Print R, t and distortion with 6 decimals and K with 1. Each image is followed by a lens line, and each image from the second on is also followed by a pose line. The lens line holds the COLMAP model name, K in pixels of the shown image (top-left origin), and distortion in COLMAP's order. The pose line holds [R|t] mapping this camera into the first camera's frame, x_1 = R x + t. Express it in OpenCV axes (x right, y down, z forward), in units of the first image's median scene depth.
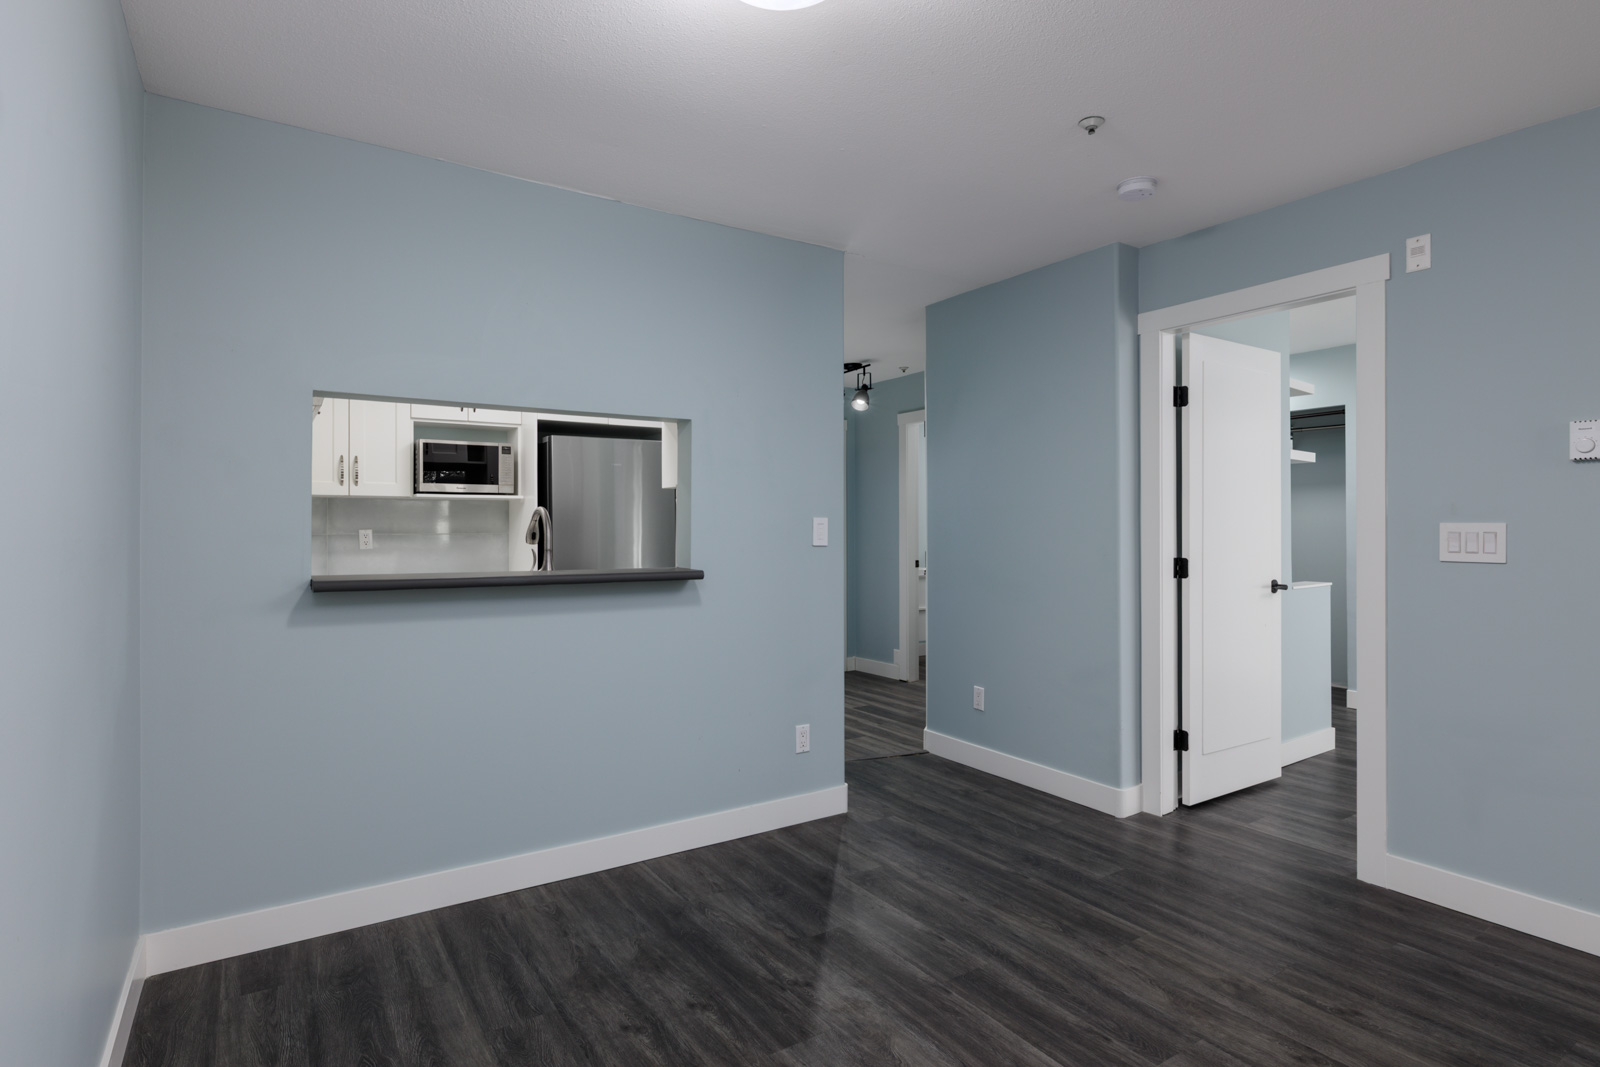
lens RADIAL K [[807.1, 0, 801.6], [0, 807.1, 538.7], [0, 0, 1]] dist [-0.013110, 0.000921]
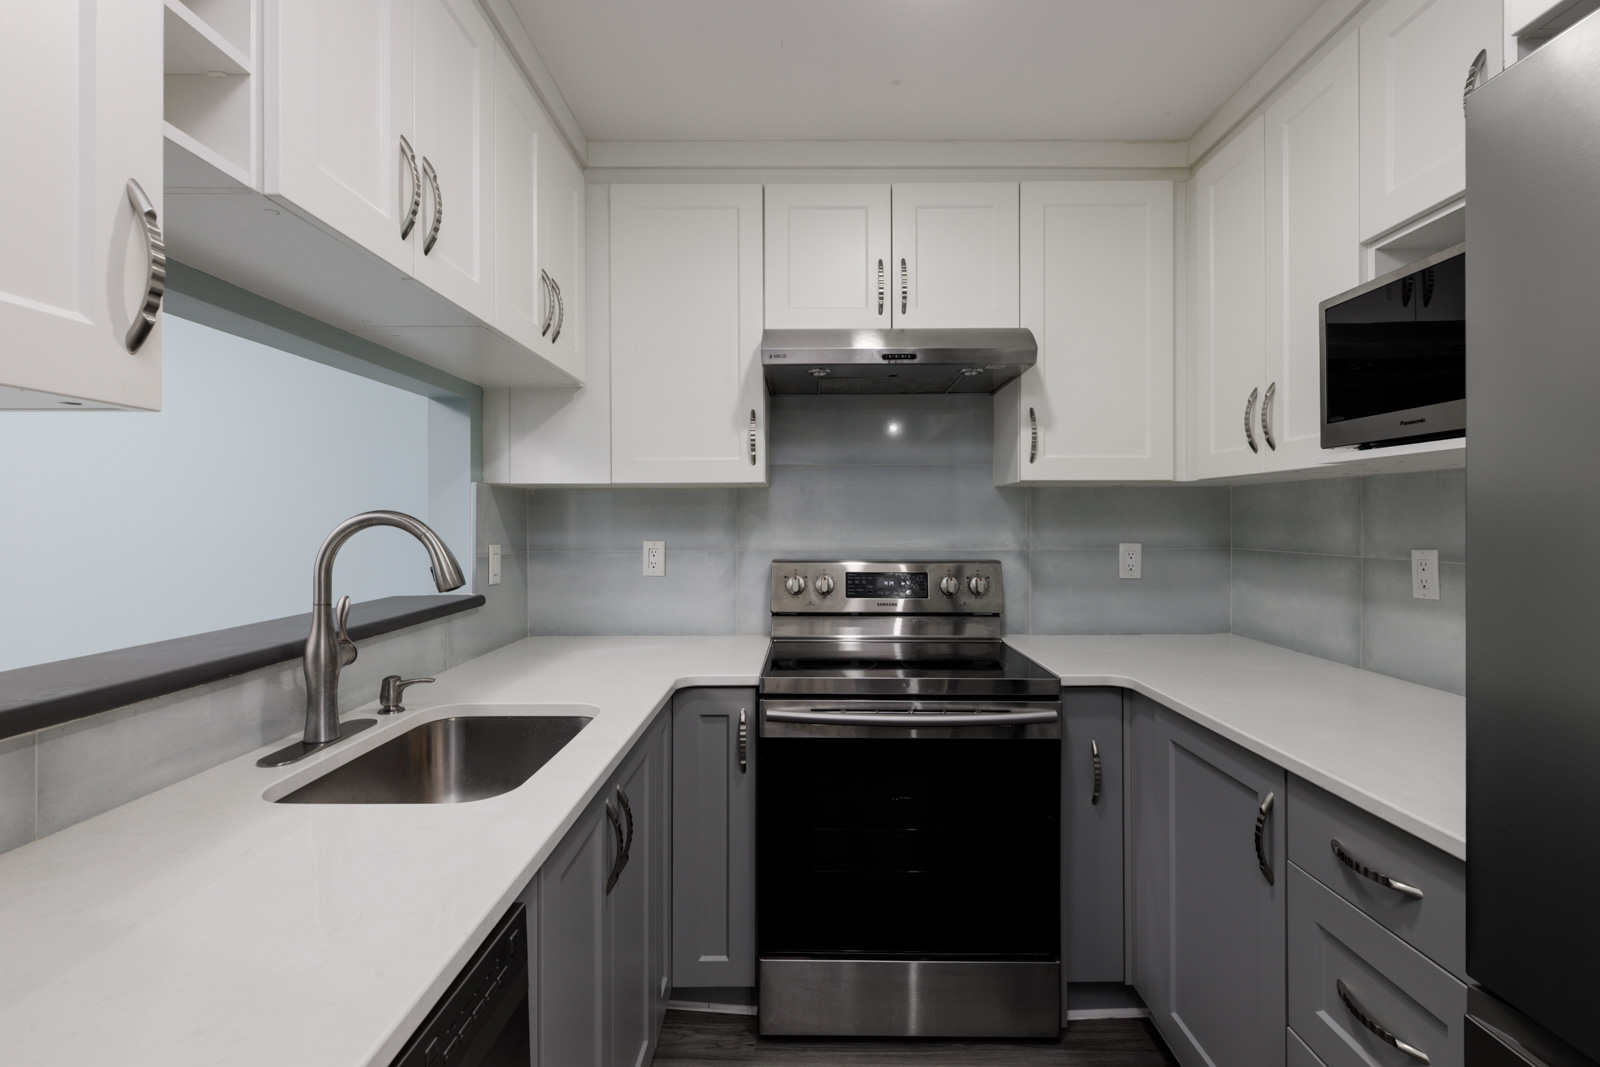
lens RADIAL K [[715.1, 0, 805.3], [0, 715.1, 524.2], [0, 0, 1]] dist [0.002817, 0.001107]
pose [[-0.550366, 0.009064, -0.834874, -0.073506], [-0.010975, 0.999776, 0.018089, -0.027875], [0.834852, 0.019119, -0.550143, 0.949596]]
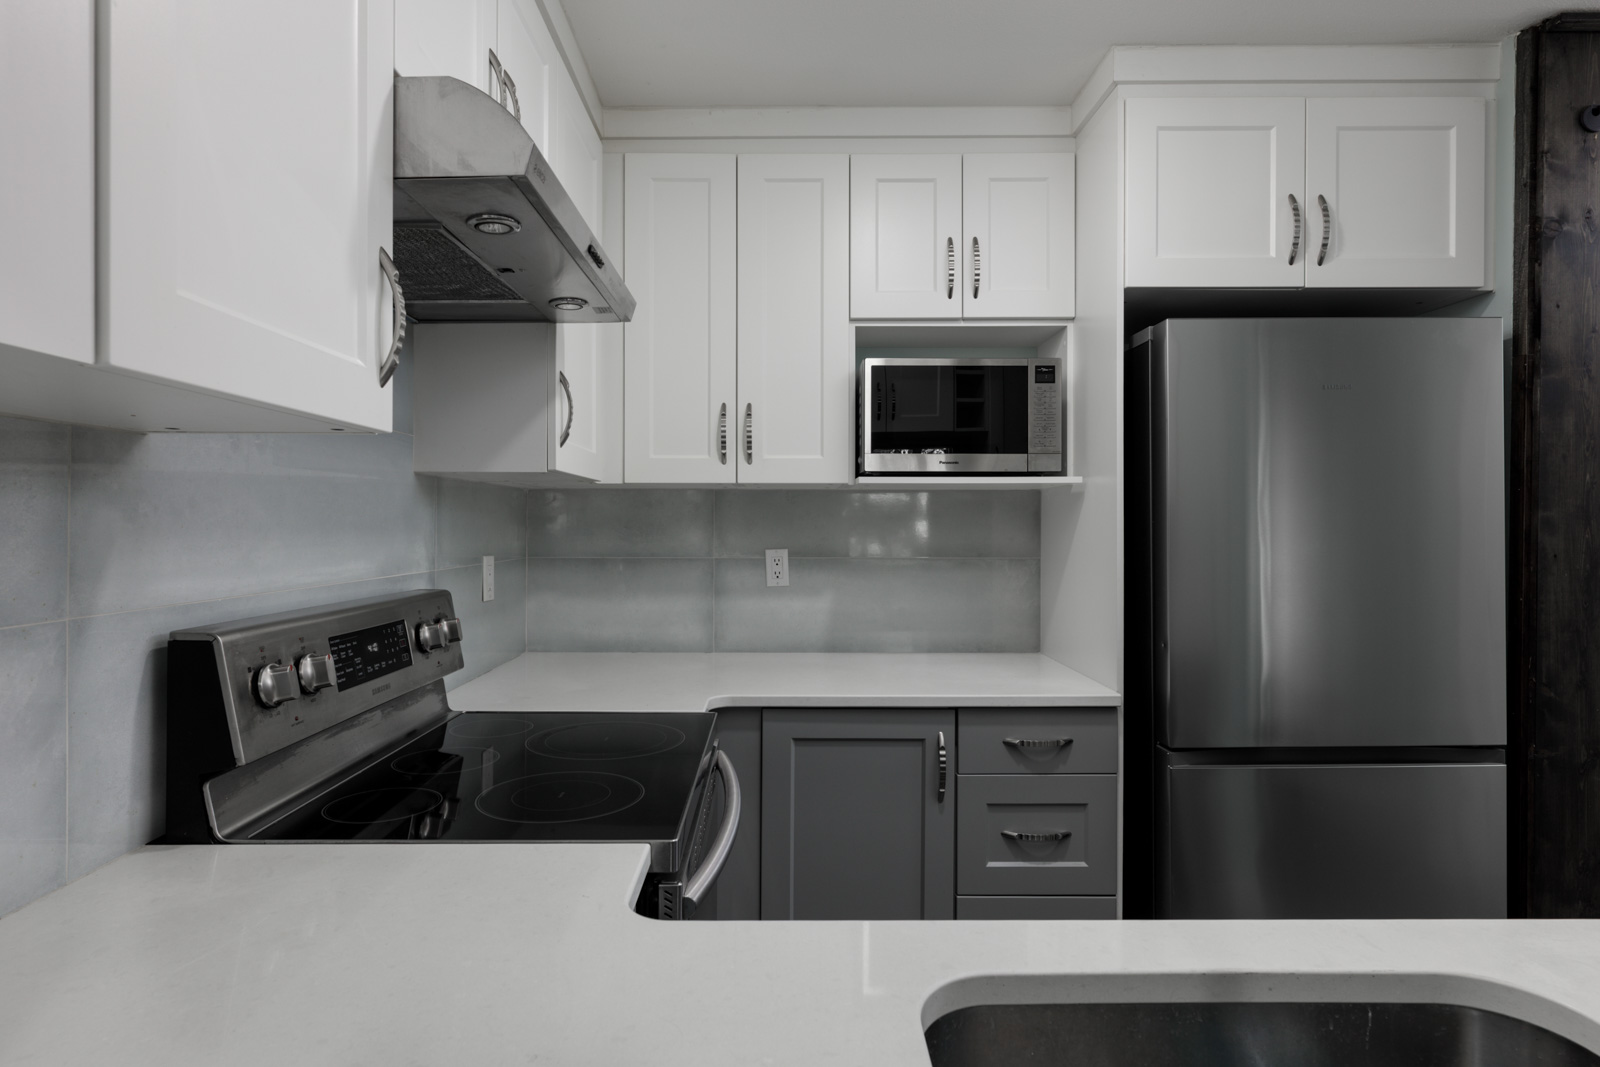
lens RADIAL K [[807.1, 0, 798.9], [0, 807.1, 533.2], [0, 0, 1]] dist [-0.013110, 0.000921]
pose [[0.845465, 0.003870, -0.534017, -0.247481], [-0.009754, 0.999919, -0.008195, -0.018151], [0.533942, 0.012137, 0.845434, 0.562555]]
